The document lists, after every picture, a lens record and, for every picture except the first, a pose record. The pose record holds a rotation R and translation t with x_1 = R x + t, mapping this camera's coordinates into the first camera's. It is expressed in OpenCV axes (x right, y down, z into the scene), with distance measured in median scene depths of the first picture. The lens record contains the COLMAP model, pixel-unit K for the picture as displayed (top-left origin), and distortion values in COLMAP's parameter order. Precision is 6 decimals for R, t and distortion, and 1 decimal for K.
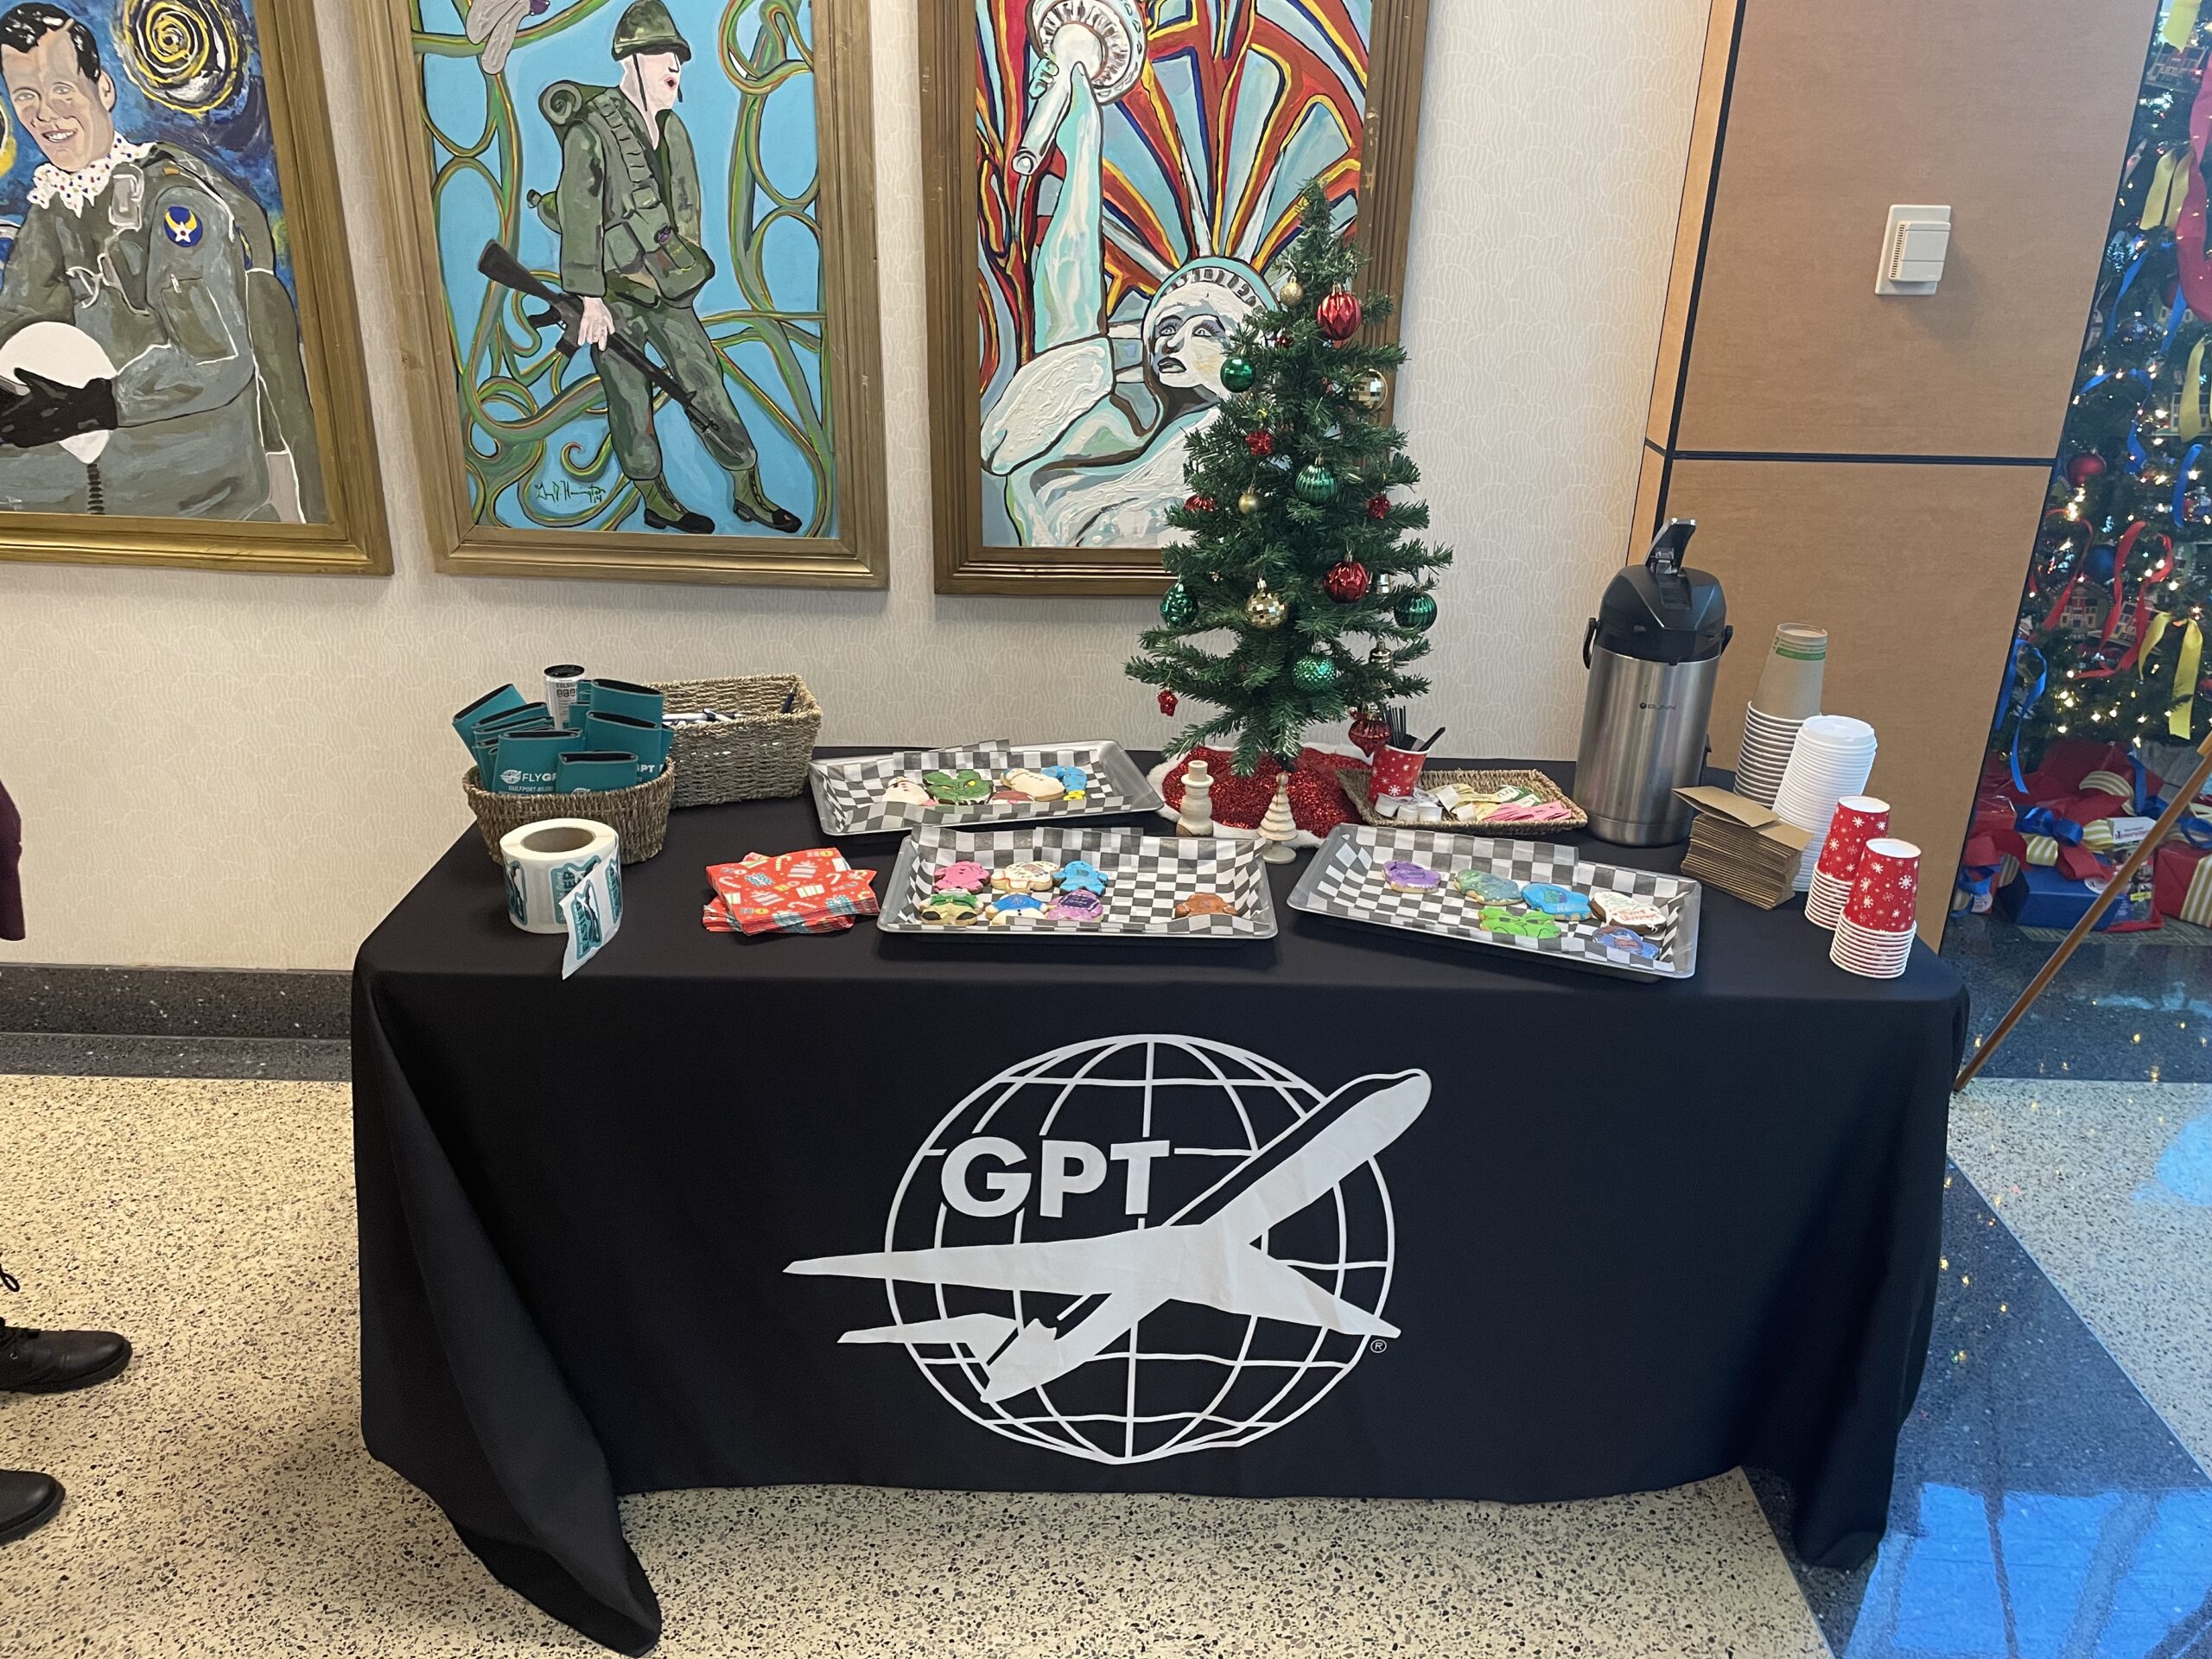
lens RADIAL K [[1662.9, 0, 1110.8], [0, 1662.9, 839.4], [0, 0, 1]] dist [0.089978, -0.128099]
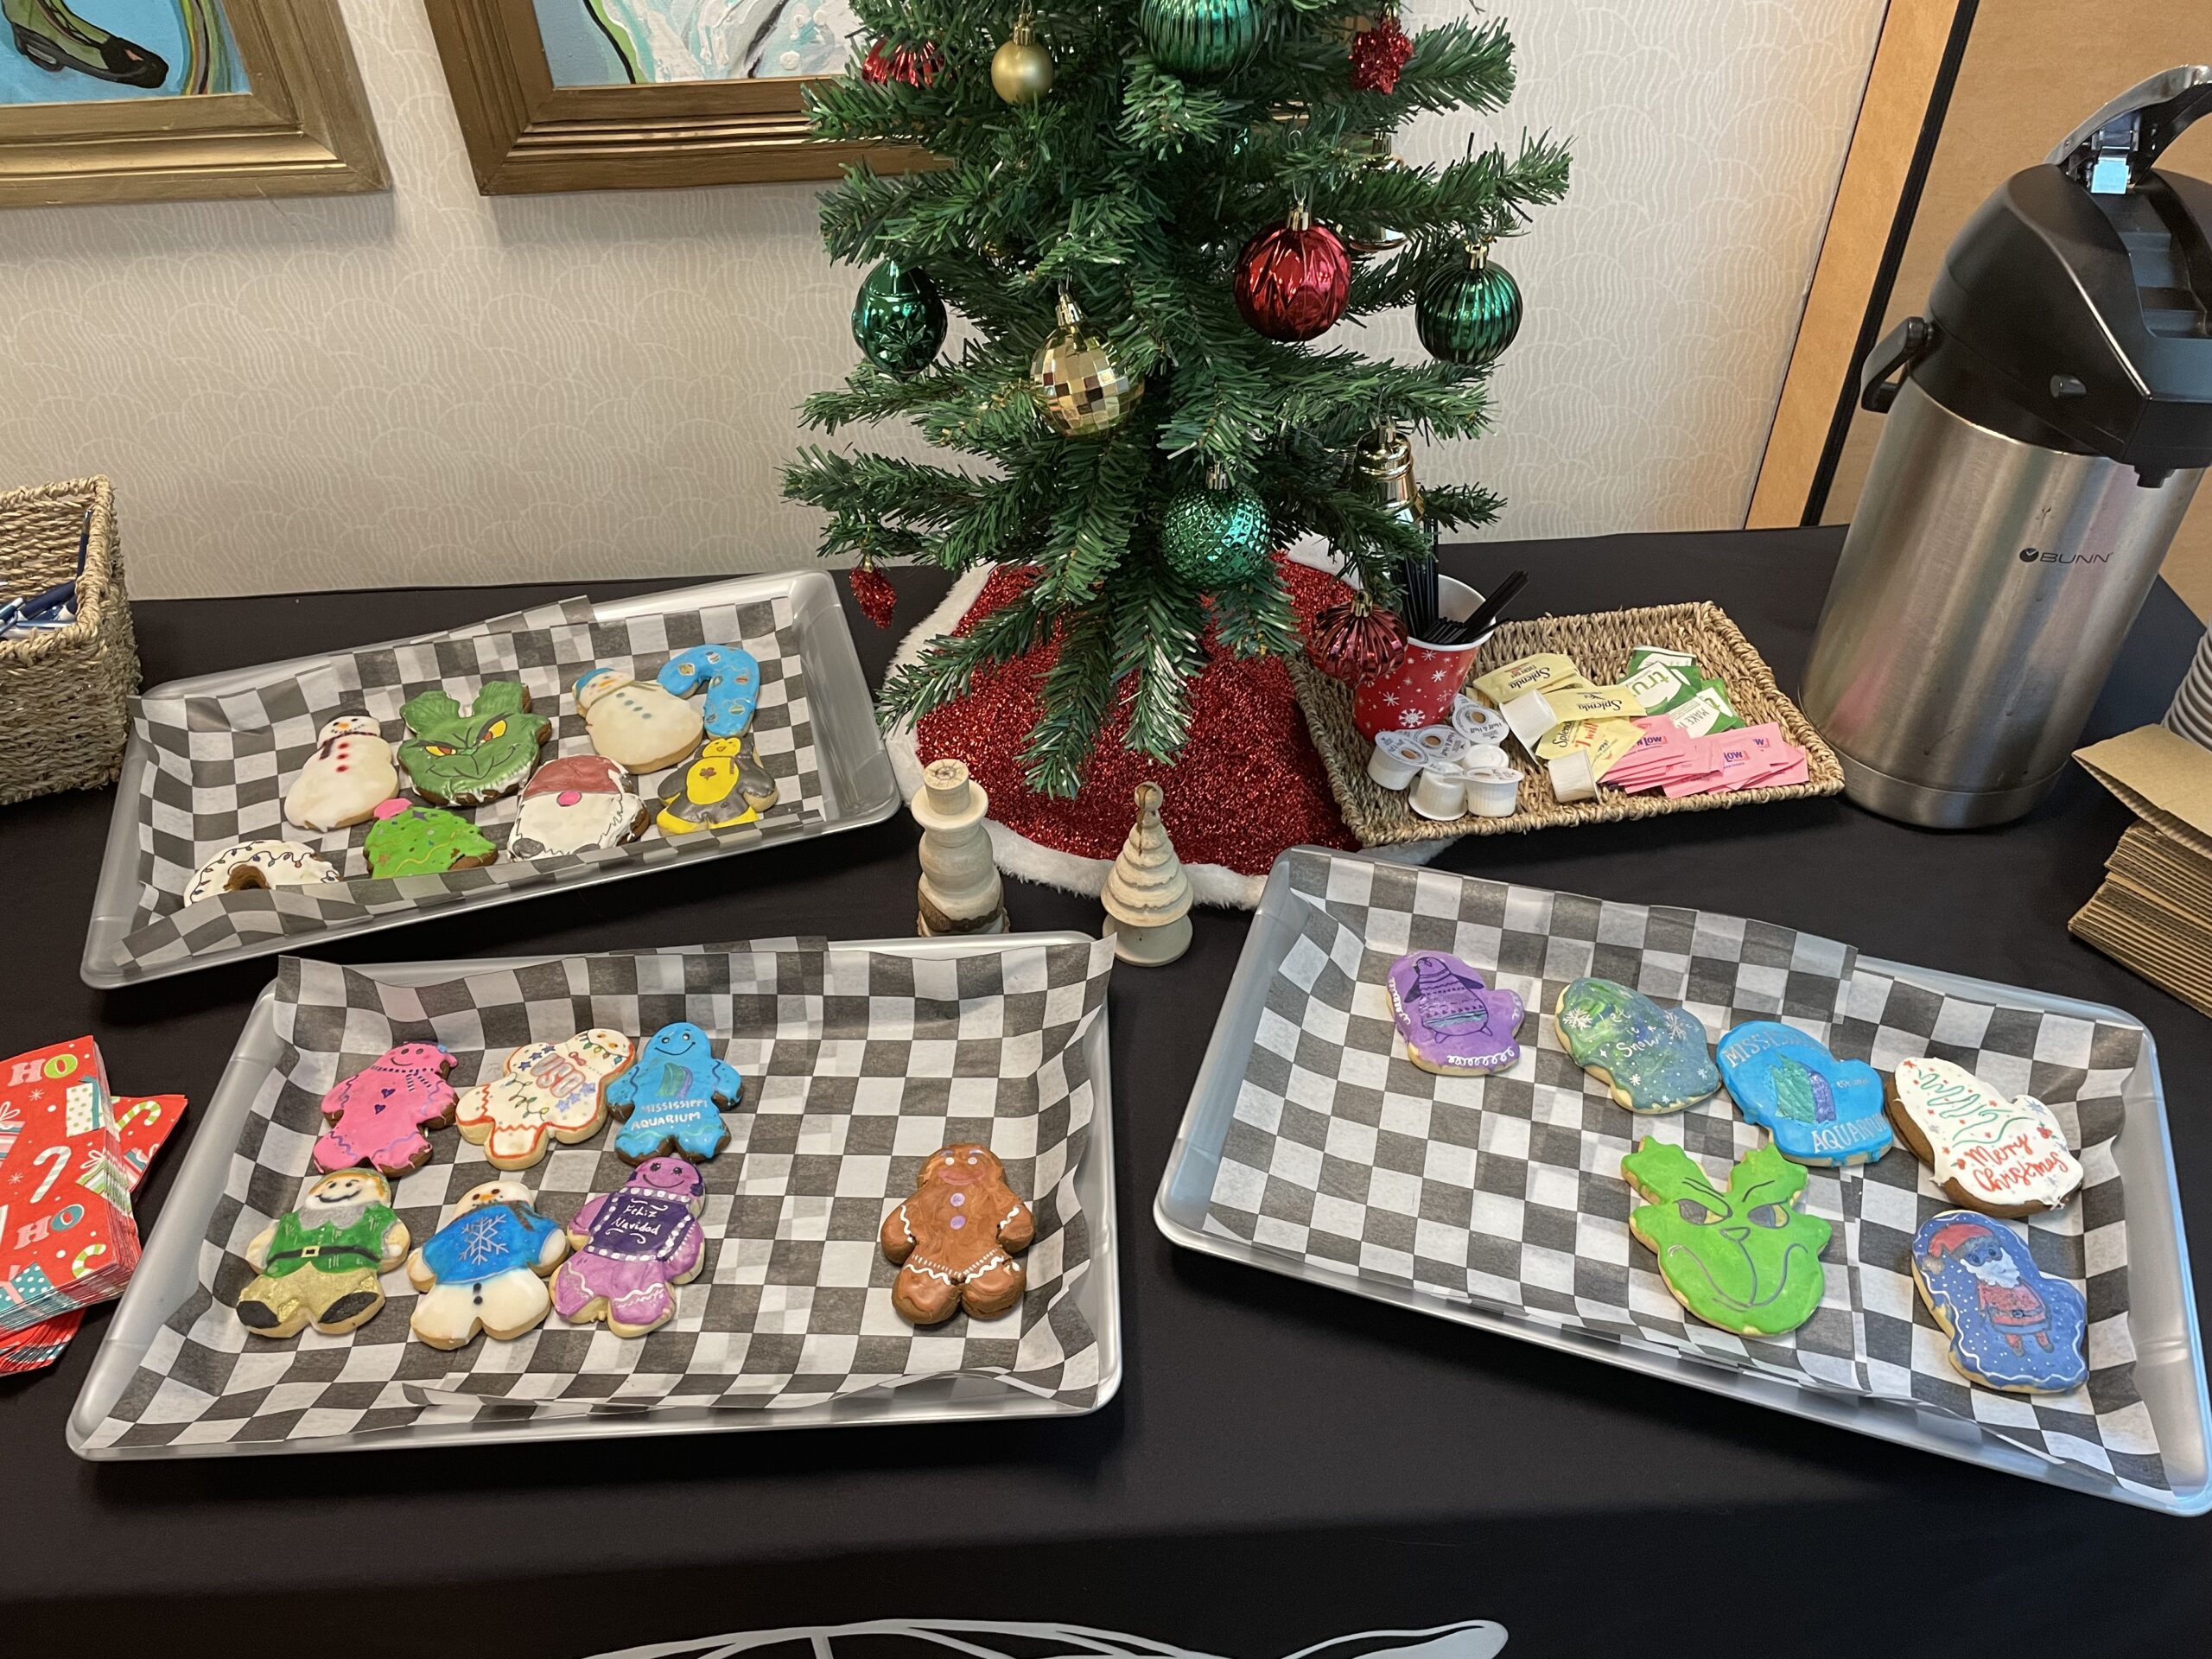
lens RADIAL K [[1662.9, 0, 1110.8], [0, 1662.9, 839.4], [0, 0, 1]] dist [0.089978, -0.128099]
pose [[0.998341, -0.057338, -0.005232, 0.094280], [0.055597, 0.936404, 0.346493, -0.170654], [-0.014968, -0.346209, 0.938038, 0.599529]]
